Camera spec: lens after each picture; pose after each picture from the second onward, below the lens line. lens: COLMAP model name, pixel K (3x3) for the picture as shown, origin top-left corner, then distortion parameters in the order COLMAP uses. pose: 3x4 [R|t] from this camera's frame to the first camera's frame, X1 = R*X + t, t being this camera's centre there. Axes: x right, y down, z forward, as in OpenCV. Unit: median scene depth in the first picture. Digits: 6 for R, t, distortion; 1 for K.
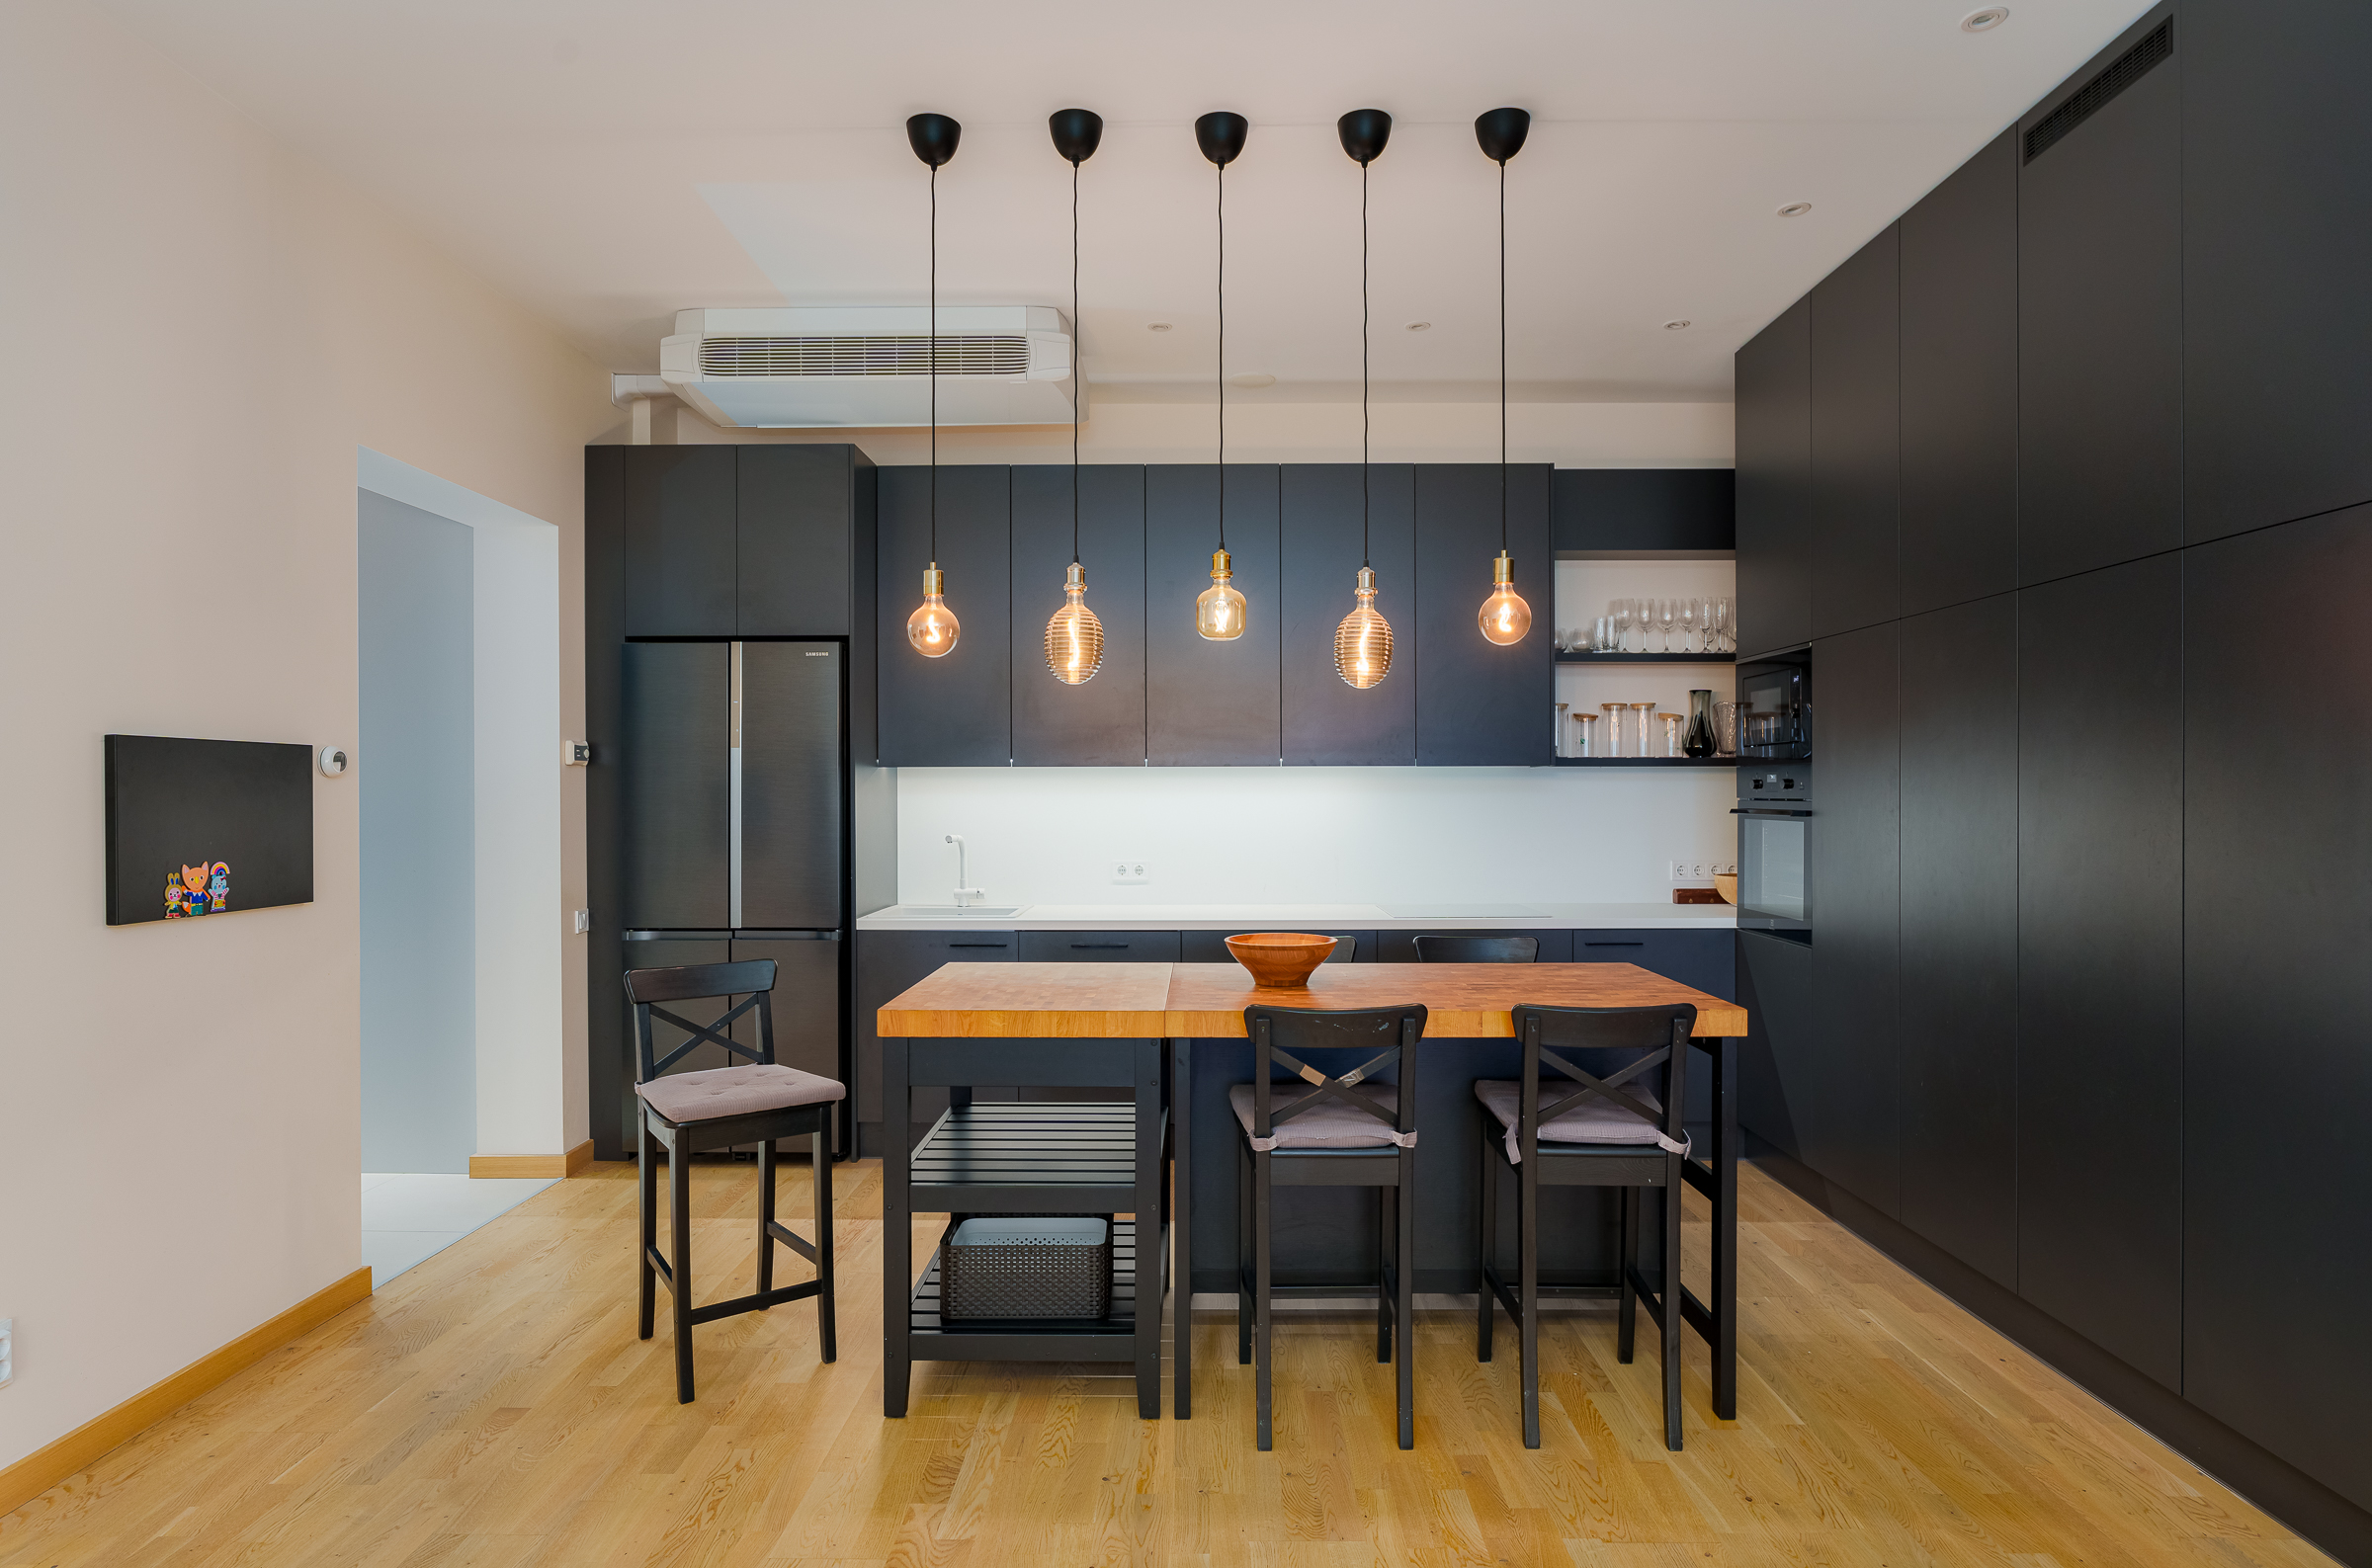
lens RADIAL K [[1311.8, 0, 1190.4], [0, 1311.8, 792.8], [0, 0, 1]] dist [-0.006929, 0.000301]
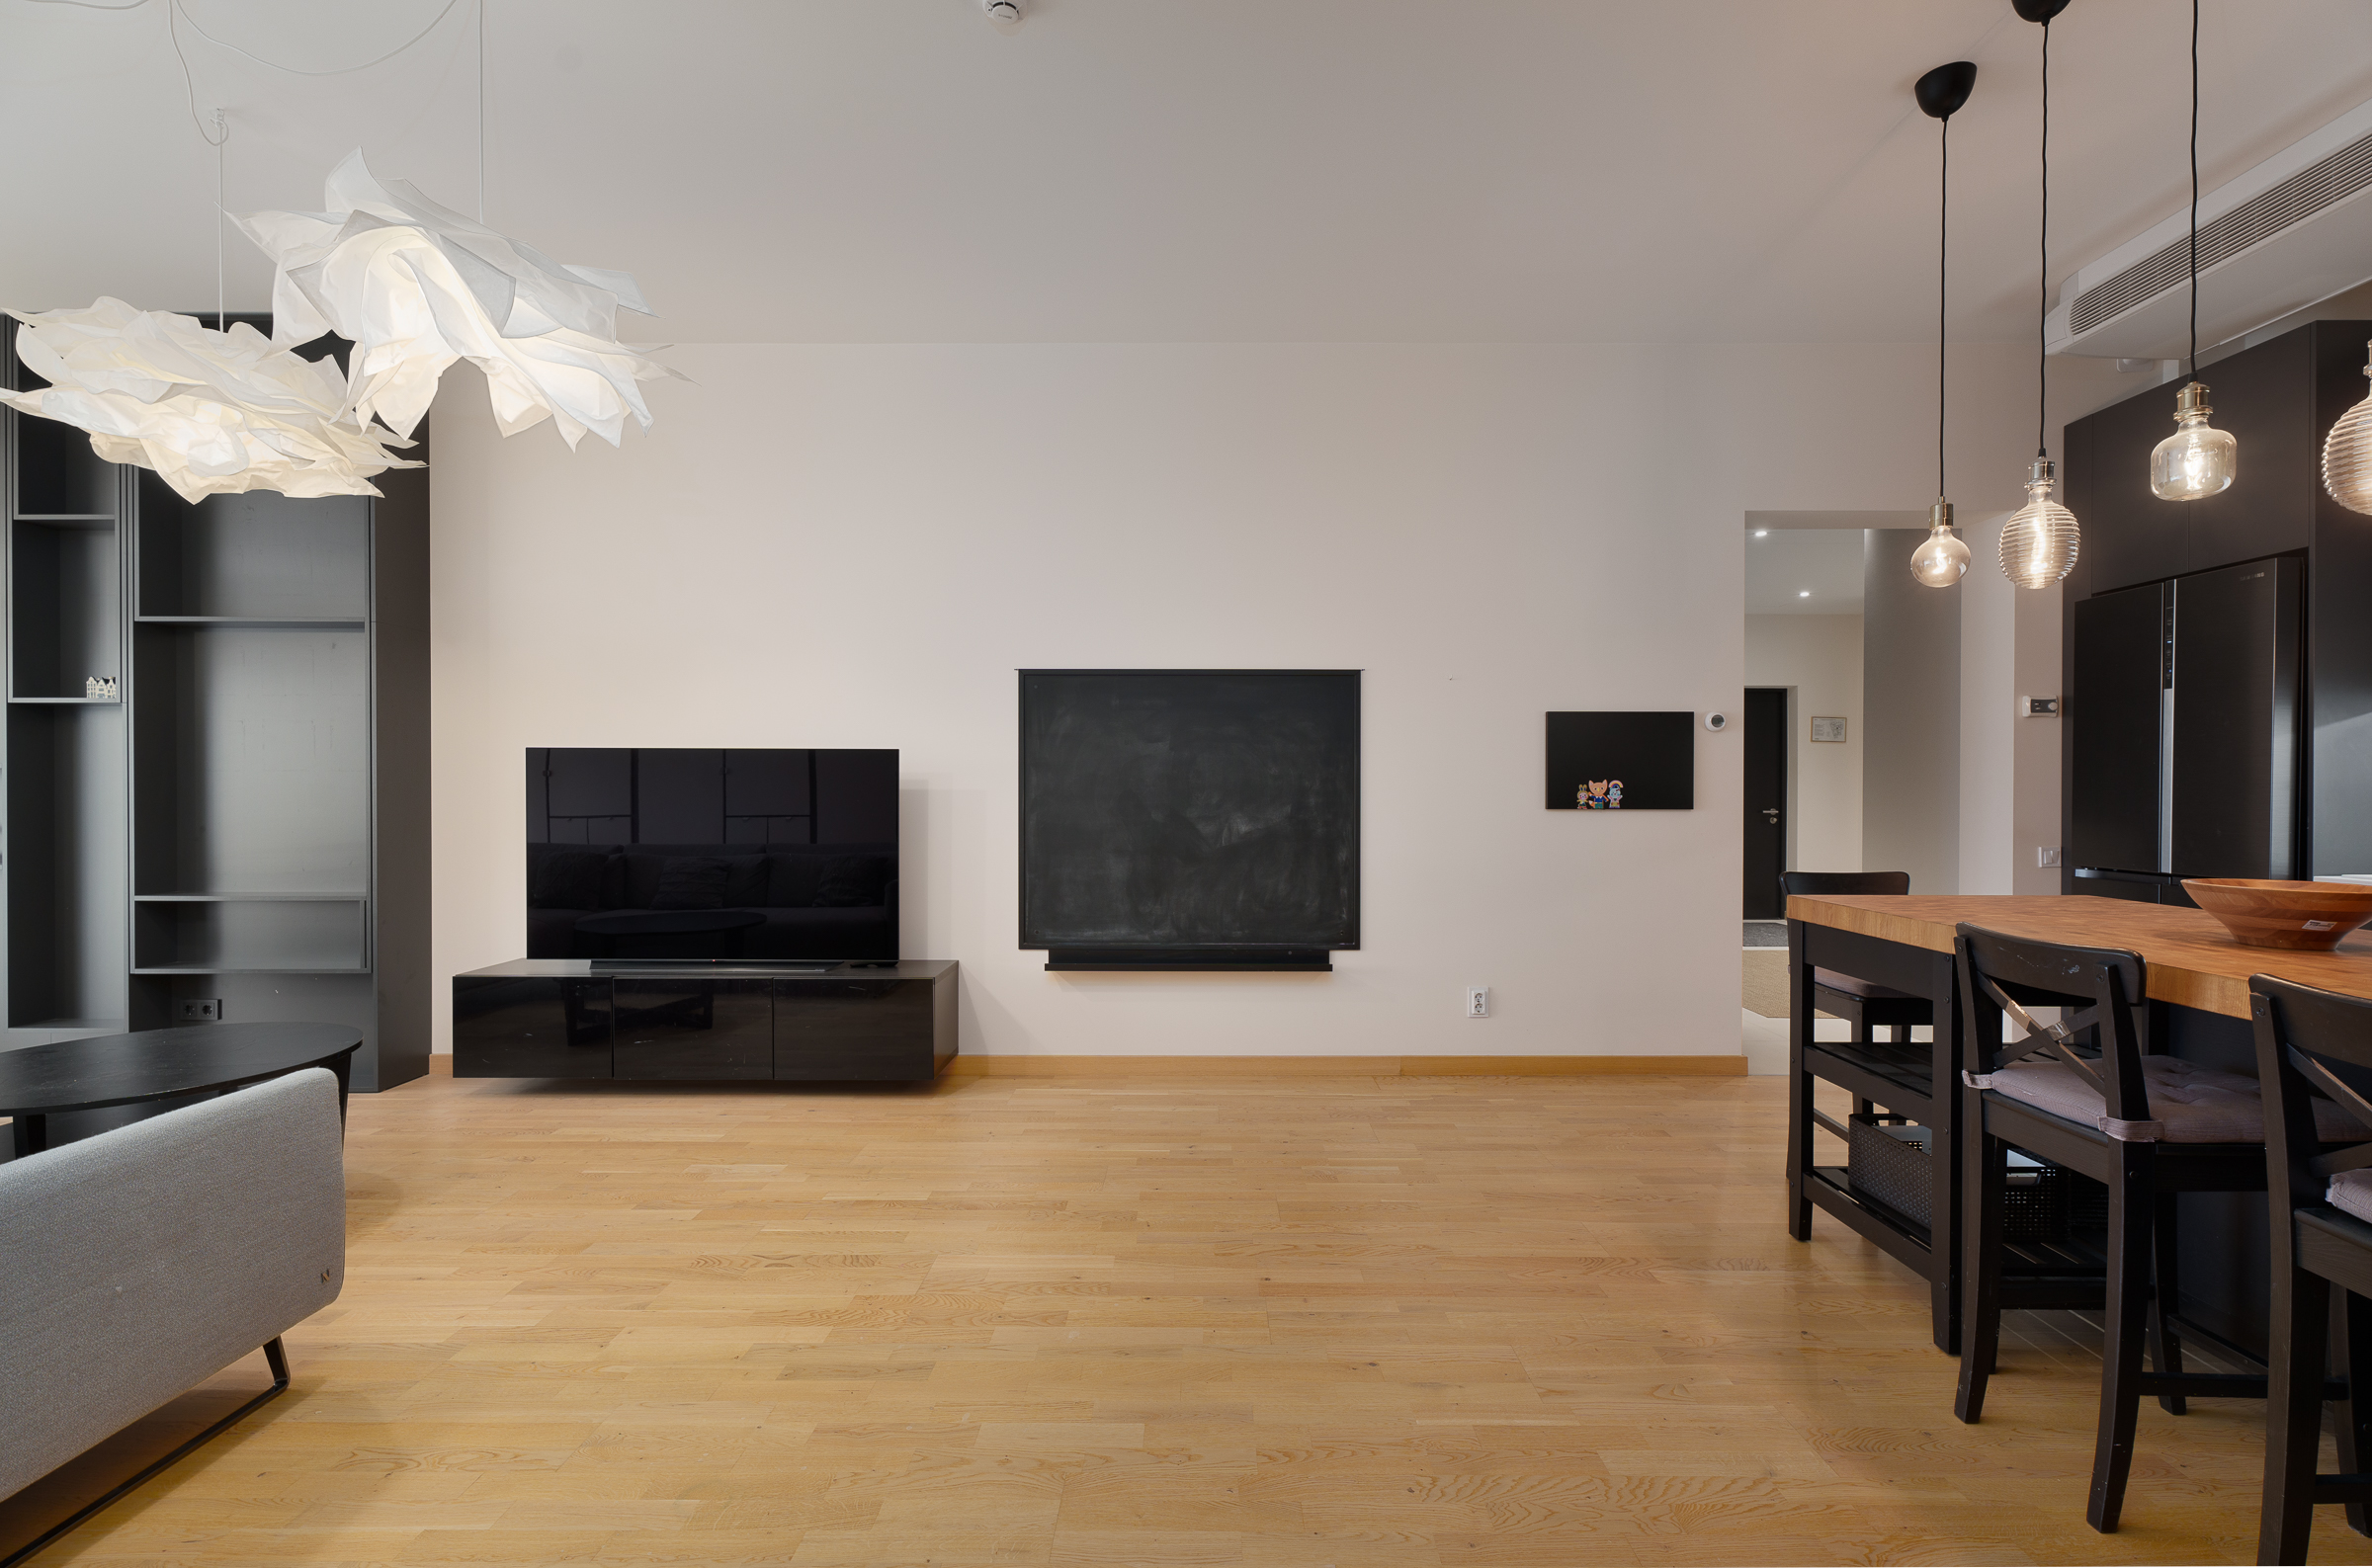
lens RADIAL K [[1081.3, 0, 1190.1], [0, 1081.3, 797.4], [0, 0, 1]] dist [0.006437, -0.004546]
pose [[-0.010041, 0.009236, -0.999907, 0.688004], [-0.002245, 0.999955, 0.009259, 0.059760], [0.999947, 0.002338, -0.010020, 0.410573]]
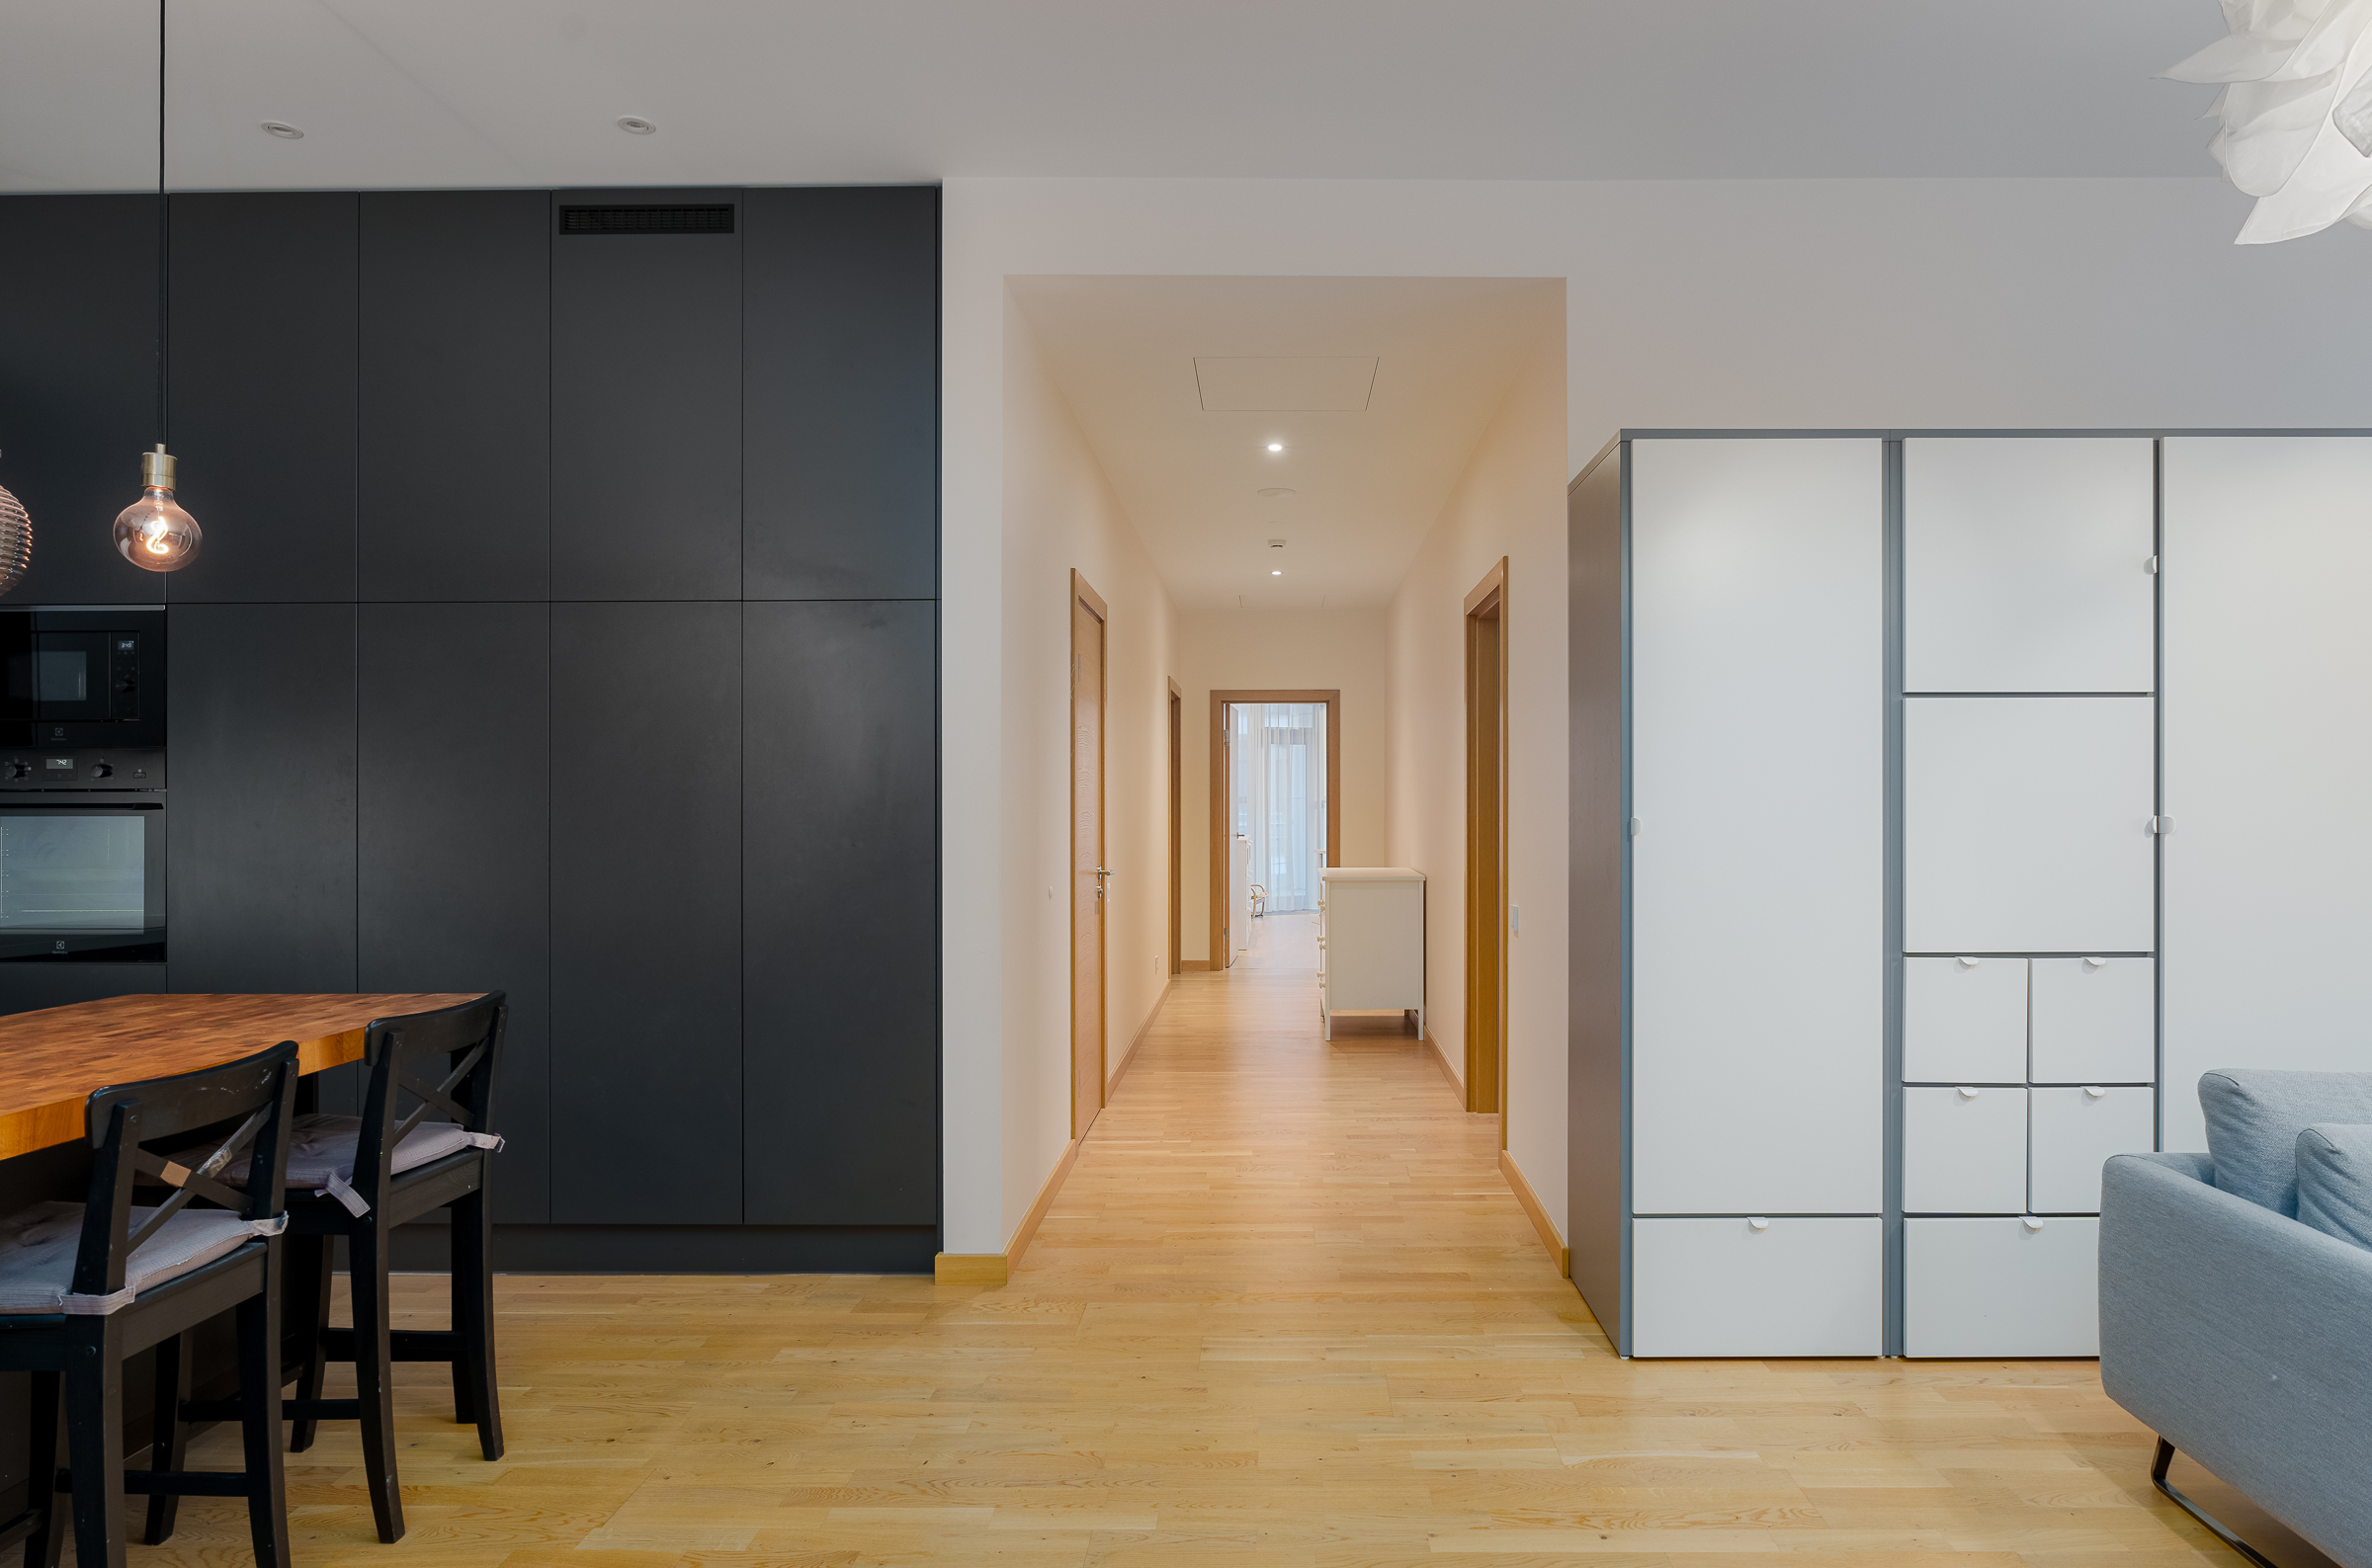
lens RADIAL K [[1311.0, 0, 1293.7], [0, 1311.0, 798.9], [0, 0, 1]] dist [-0.000902, 0.000071]
pose [[-0.007798, 0.003630, 0.999963, -0.515827], [0.002891, 0.999989, -0.003607, 0.021621], [-0.999965, 0.002863, -0.007808, 0.366395]]
